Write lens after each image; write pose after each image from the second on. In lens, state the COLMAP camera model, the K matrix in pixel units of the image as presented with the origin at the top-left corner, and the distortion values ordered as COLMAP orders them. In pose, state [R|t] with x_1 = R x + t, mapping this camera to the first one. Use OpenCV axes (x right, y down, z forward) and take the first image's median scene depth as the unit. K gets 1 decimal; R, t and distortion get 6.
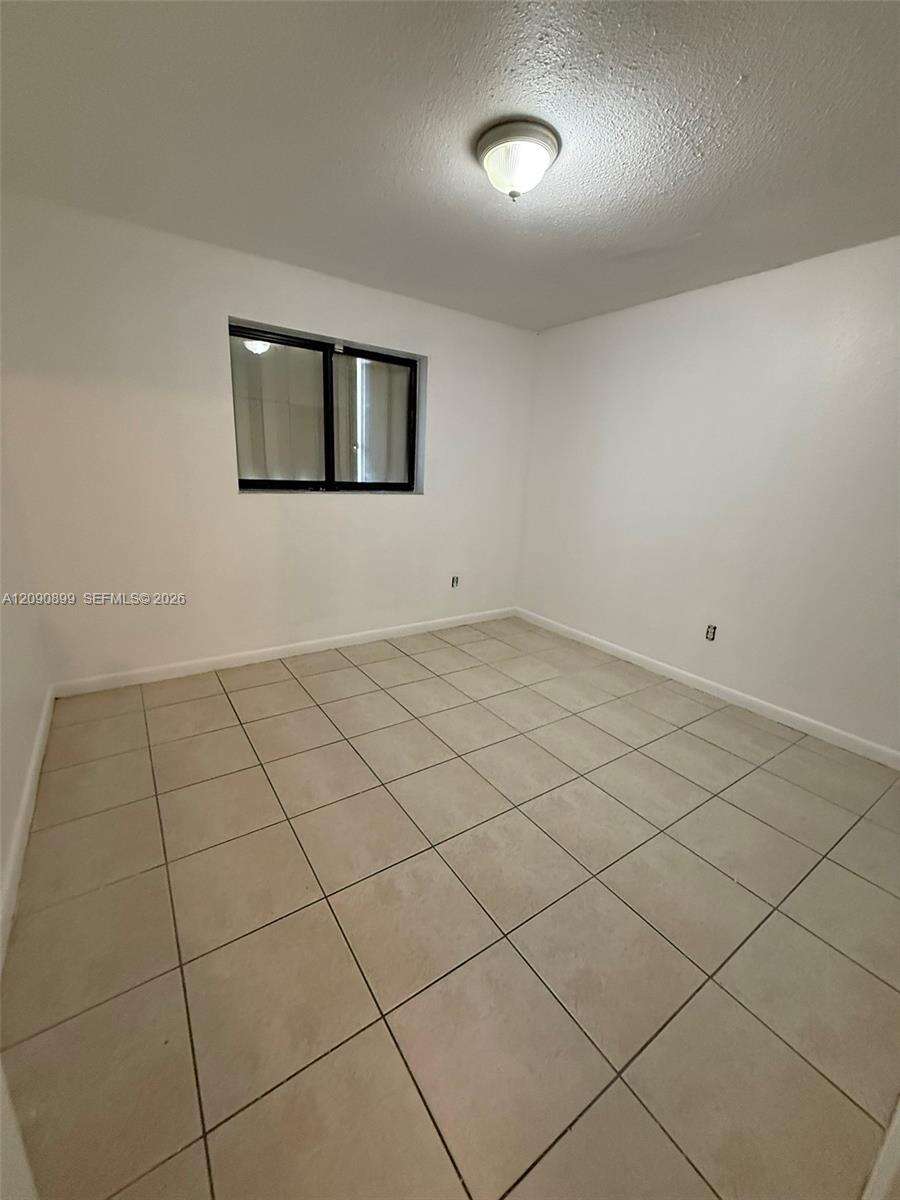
lens RADIAL K [[480.7, 0, 454.4], [0, 480.7, 598.9], [0, 0, 1]] dist [-0.000104, -0.000311]
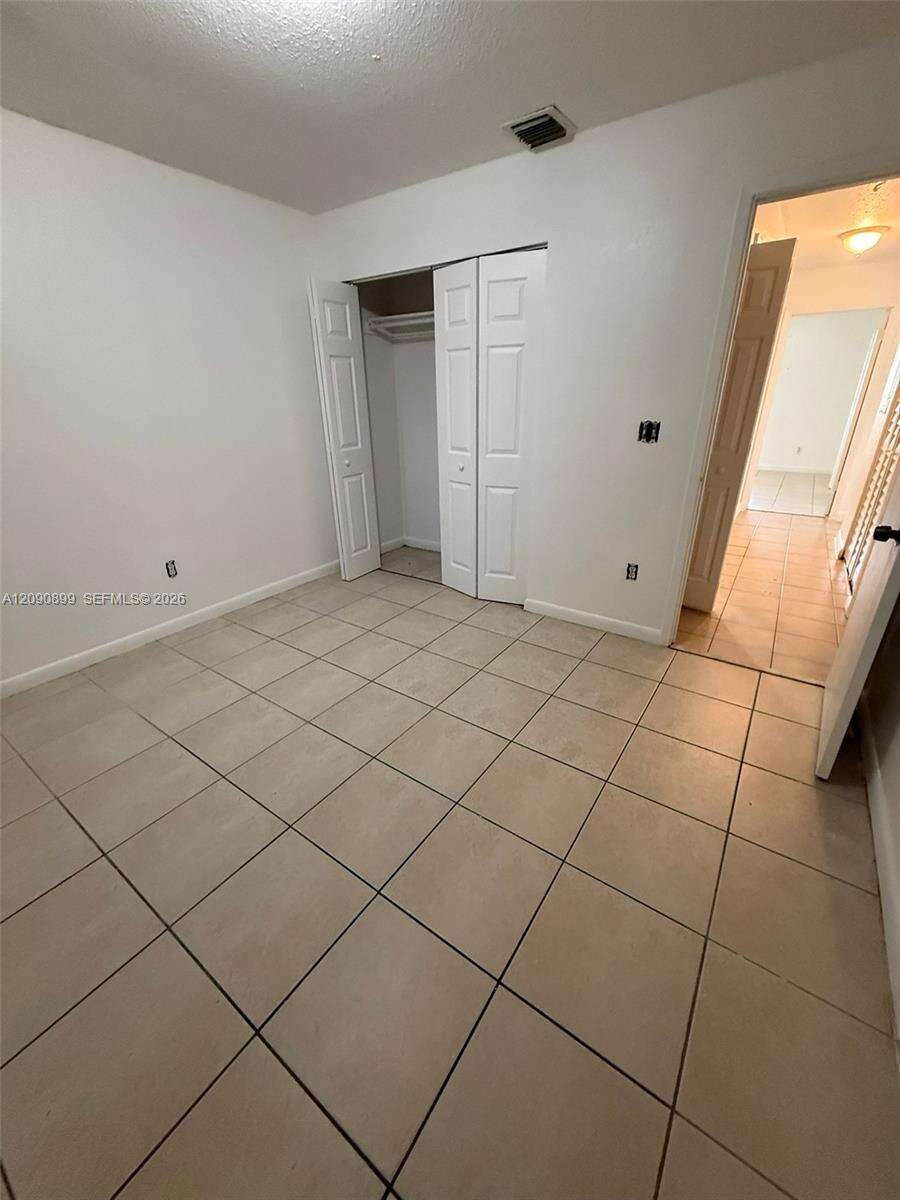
lens RADIAL K [[473.0, 0, 449.5], [0, 473.0, 598.8], [0, 0, 1]] dist [-0.001518, -0.000240]
pose [[-0.342329, -0.403166, 0.848686, -0.536518], [0.250522, 0.831396, 0.496003, -0.235662], [-0.905566, 0.382411, -0.183609, 0.802712]]
